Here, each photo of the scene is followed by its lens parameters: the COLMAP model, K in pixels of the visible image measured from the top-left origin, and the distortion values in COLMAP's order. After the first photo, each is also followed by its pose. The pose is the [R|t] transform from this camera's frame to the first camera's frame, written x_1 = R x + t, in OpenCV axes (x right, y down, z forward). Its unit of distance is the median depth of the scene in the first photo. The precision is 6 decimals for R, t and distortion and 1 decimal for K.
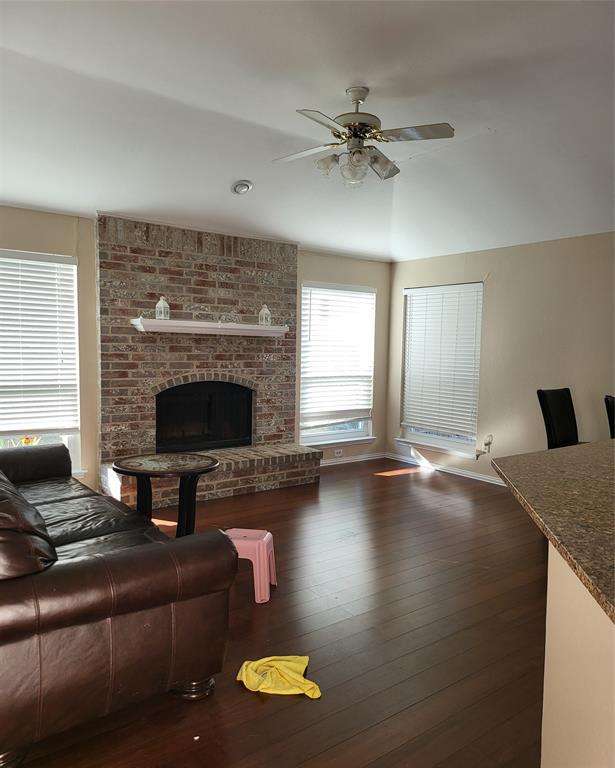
lens RADIAL K [[579.4, 0, 317.1], [0, 579.4, 399.9], [0, 0, 1]] dist [0.048181, -0.002191]
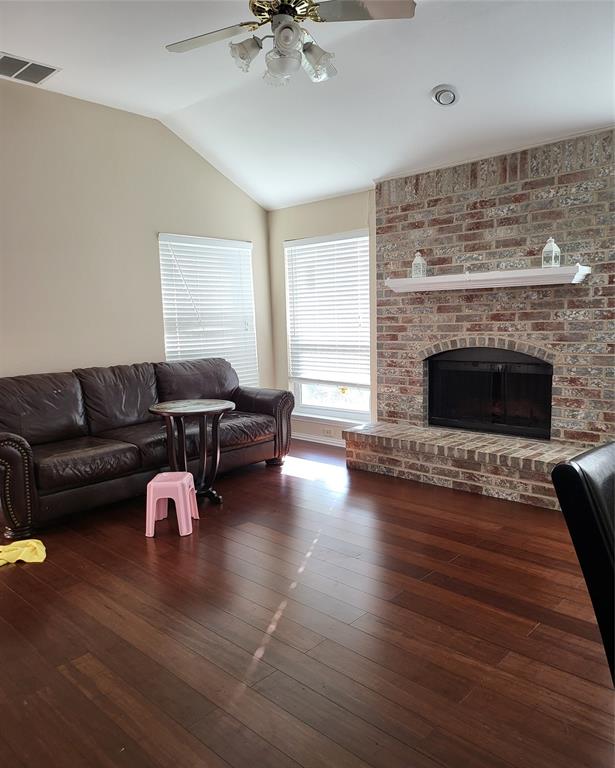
lens RADIAL K [[584.2, 0, 298.8], [0, 584.2, 401.1], [0, 0, 1]] dist [0.054815, -0.059253]
pose [[0.131063, 0.115928, -0.984573, 0.608558], [-0.065073, 0.992004, 0.108141, -0.030633], [0.989236, 0.049896, 0.137559, 0.653604]]
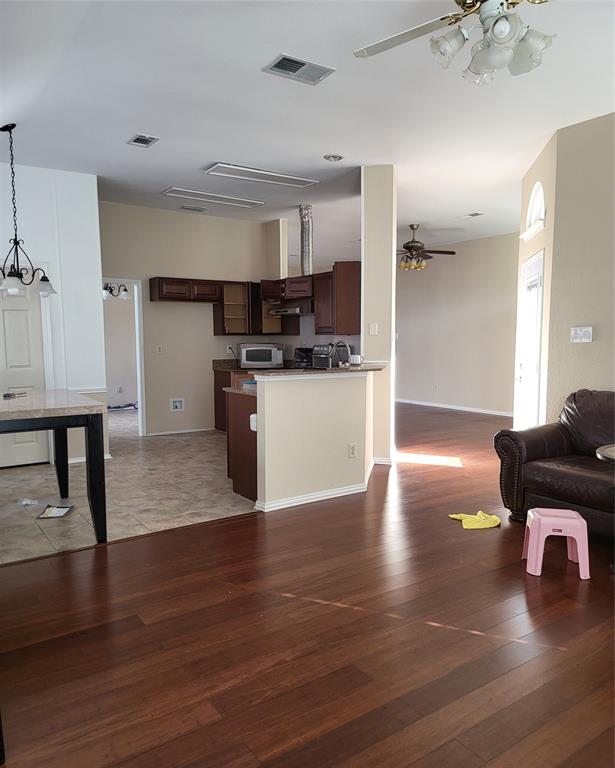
lens RADIAL K [[584.2, 0, 298.8], [0, 584.2, 401.1], [0, 0, 1]] dist [0.054815, -0.059253]
pose [[-0.995777, -0.018154, 0.089990, 0.150596], [0.000025, 0.980200, 0.198009, -0.096832], [-0.091803, 0.197175, -0.976060, 1.205181]]
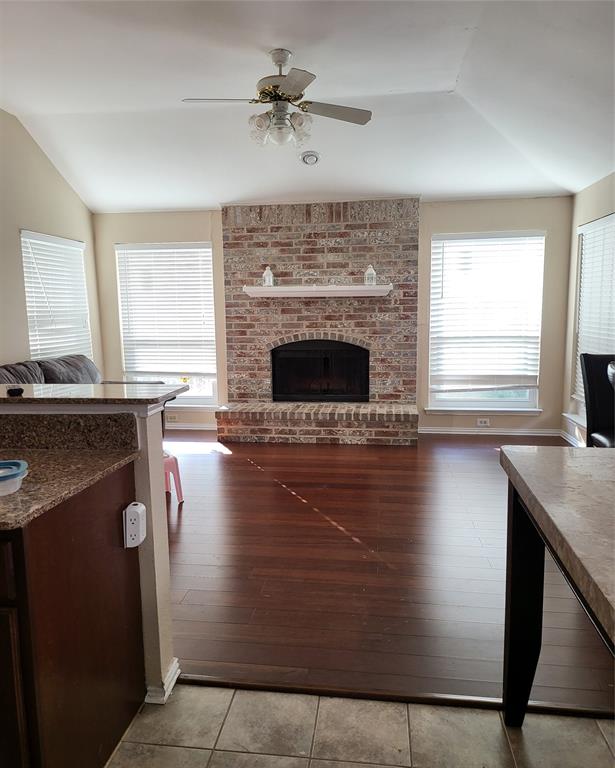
lens RADIAL K [[584.2, 0, 298.8], [0, 584.2, 401.1], [0, 0, 1]] dist [0.054815, -0.059253]
pose [[0.691446, 0.085289, -0.717376, 0.613423], [-0.040475, 0.996020, 0.079406, -0.002469], [0.721293, -0.025869, 0.692146, 0.200841]]
